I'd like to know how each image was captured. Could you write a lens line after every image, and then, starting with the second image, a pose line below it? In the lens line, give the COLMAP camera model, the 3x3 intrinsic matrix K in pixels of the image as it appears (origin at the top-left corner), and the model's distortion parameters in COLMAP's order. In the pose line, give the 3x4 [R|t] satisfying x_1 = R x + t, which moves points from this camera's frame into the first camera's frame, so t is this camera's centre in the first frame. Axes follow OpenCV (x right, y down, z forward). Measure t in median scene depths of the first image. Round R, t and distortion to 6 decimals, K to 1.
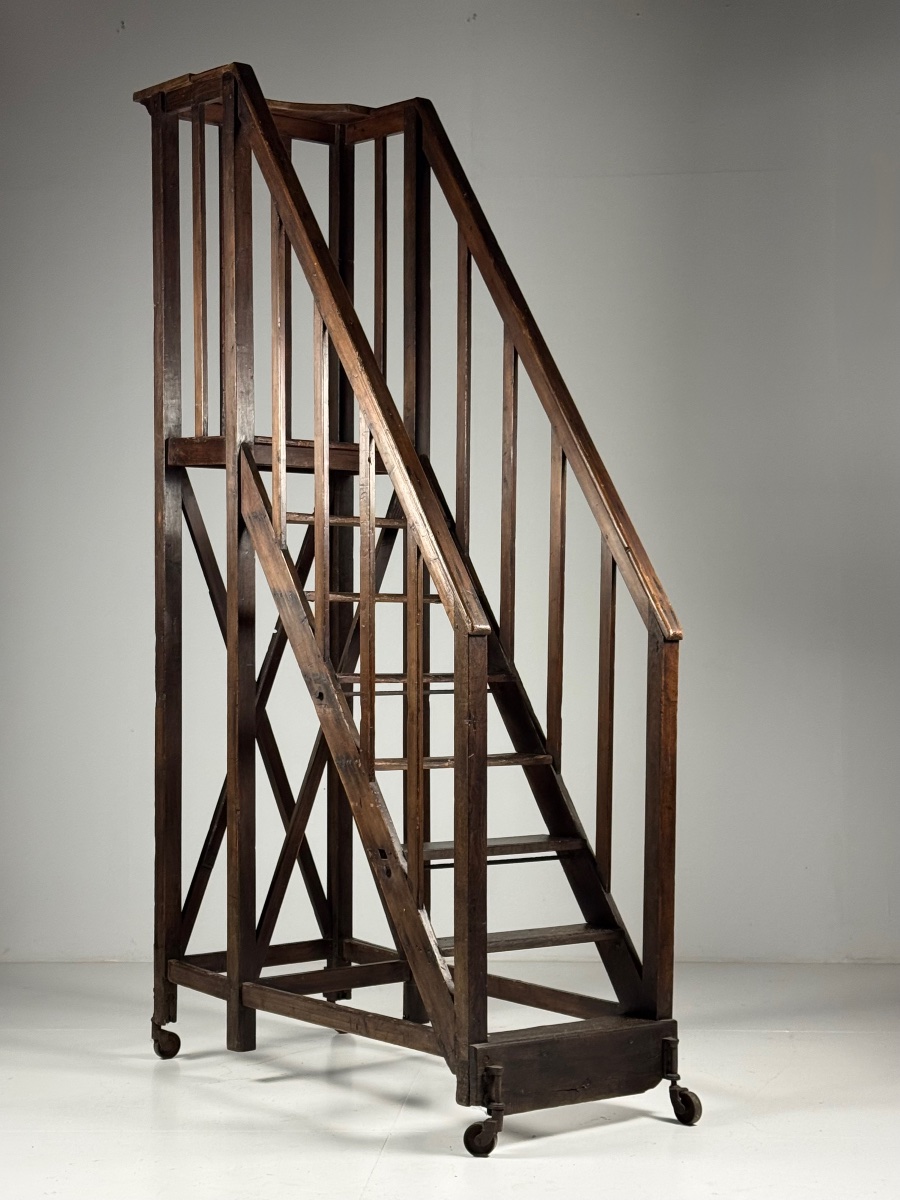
lens RADIAL K [[2110.3, 0, 453.7], [0, 2110.3, 621.6], [0, 0, 1]] dist [0.002760, 0.007686]
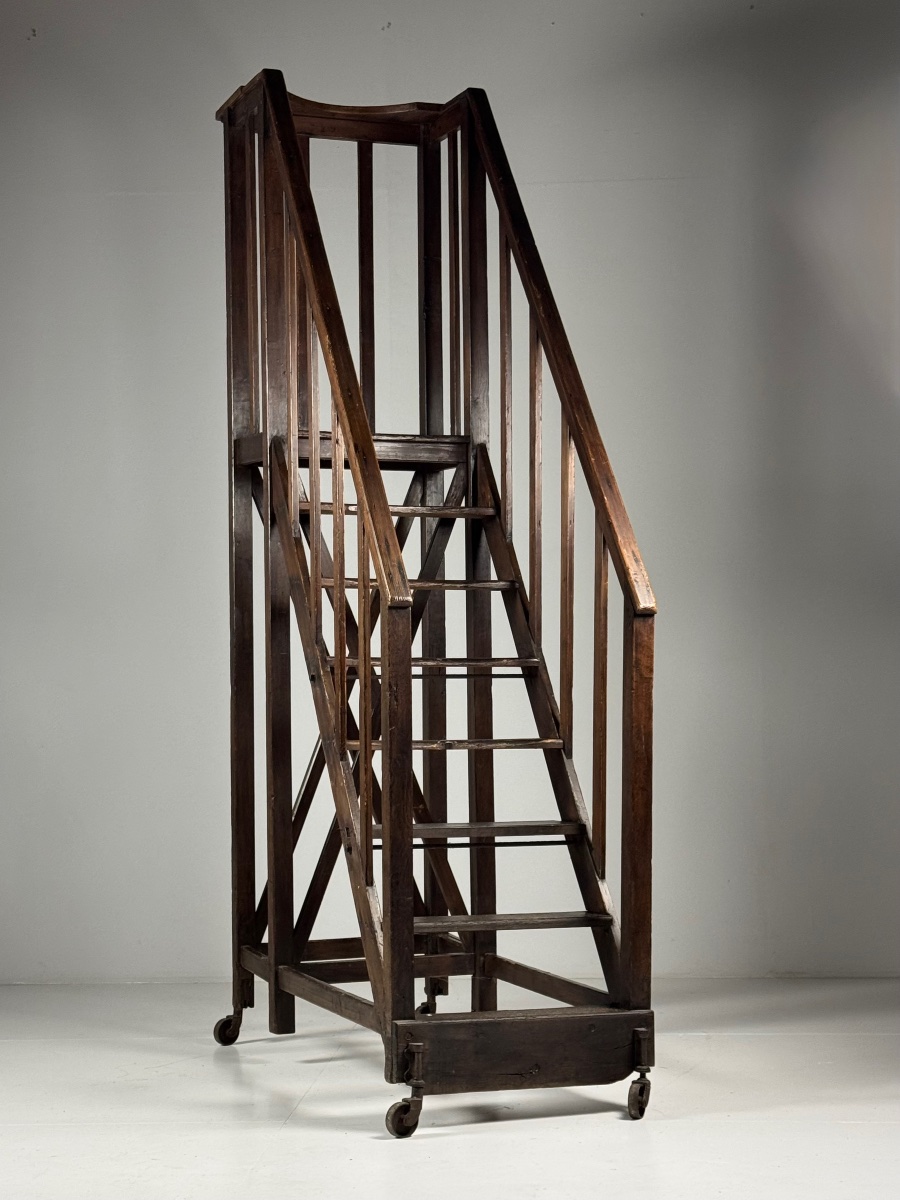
lens RADIAL K [[2110.3, 0, 453.7], [0, 2110.3, 621.6], [0, 0, 1]] dist [0.002760, 0.007686]
pose [[0.954000, -0.021008, -0.299069, 0.303754], [0.011431, 0.999365, -0.033738, 0.042959], [0.299588, 0.028768, 0.953635, 0.054540]]
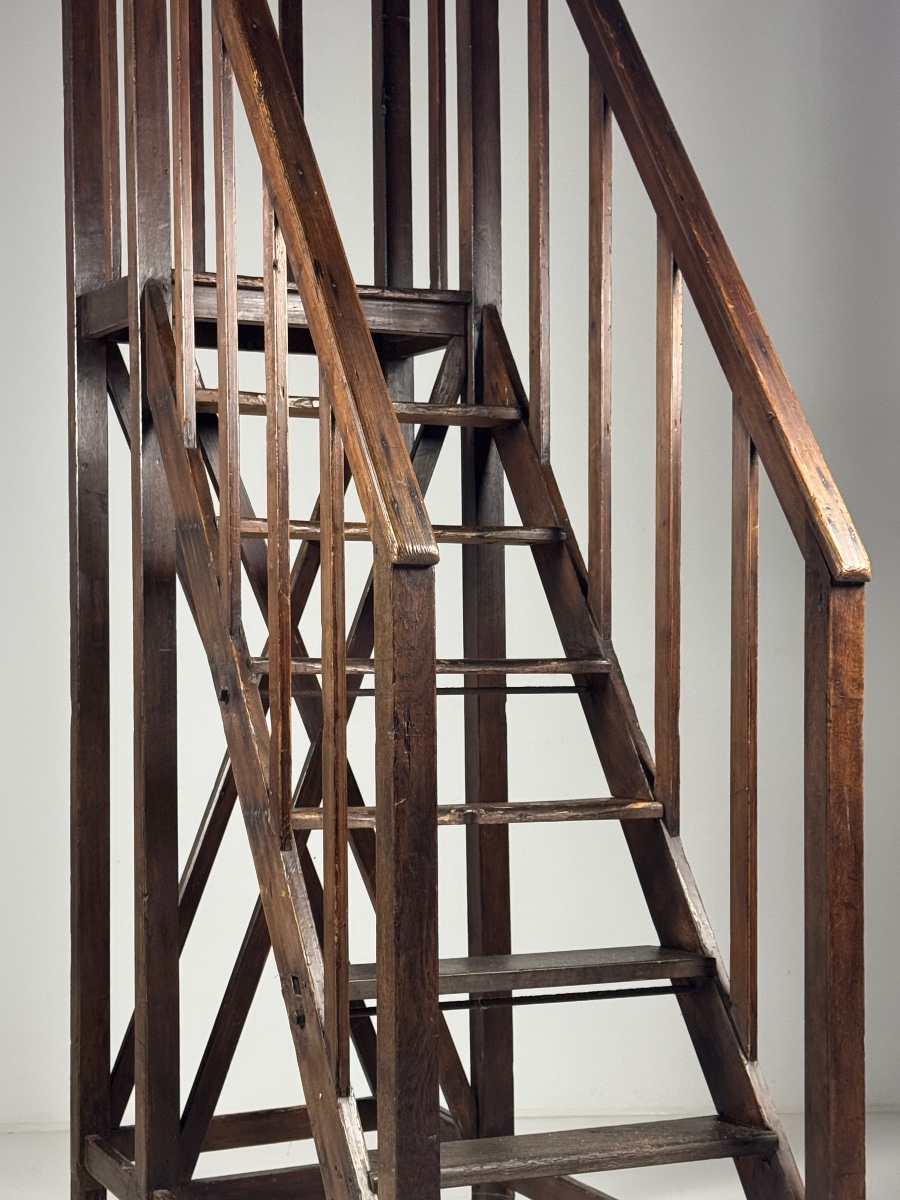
lens RADIAL K [[2105.1, 0, 450.0], [0, 2105.1, 600.0], [0, 0, 1]] dist [0.085165, 0.103382]
pose [[0.974904, -0.018931, -0.221820, 0.121361], [0.011621, 0.999347, -0.034214, 0.029479], [0.222322, 0.030778, 0.974487, 0.460971]]
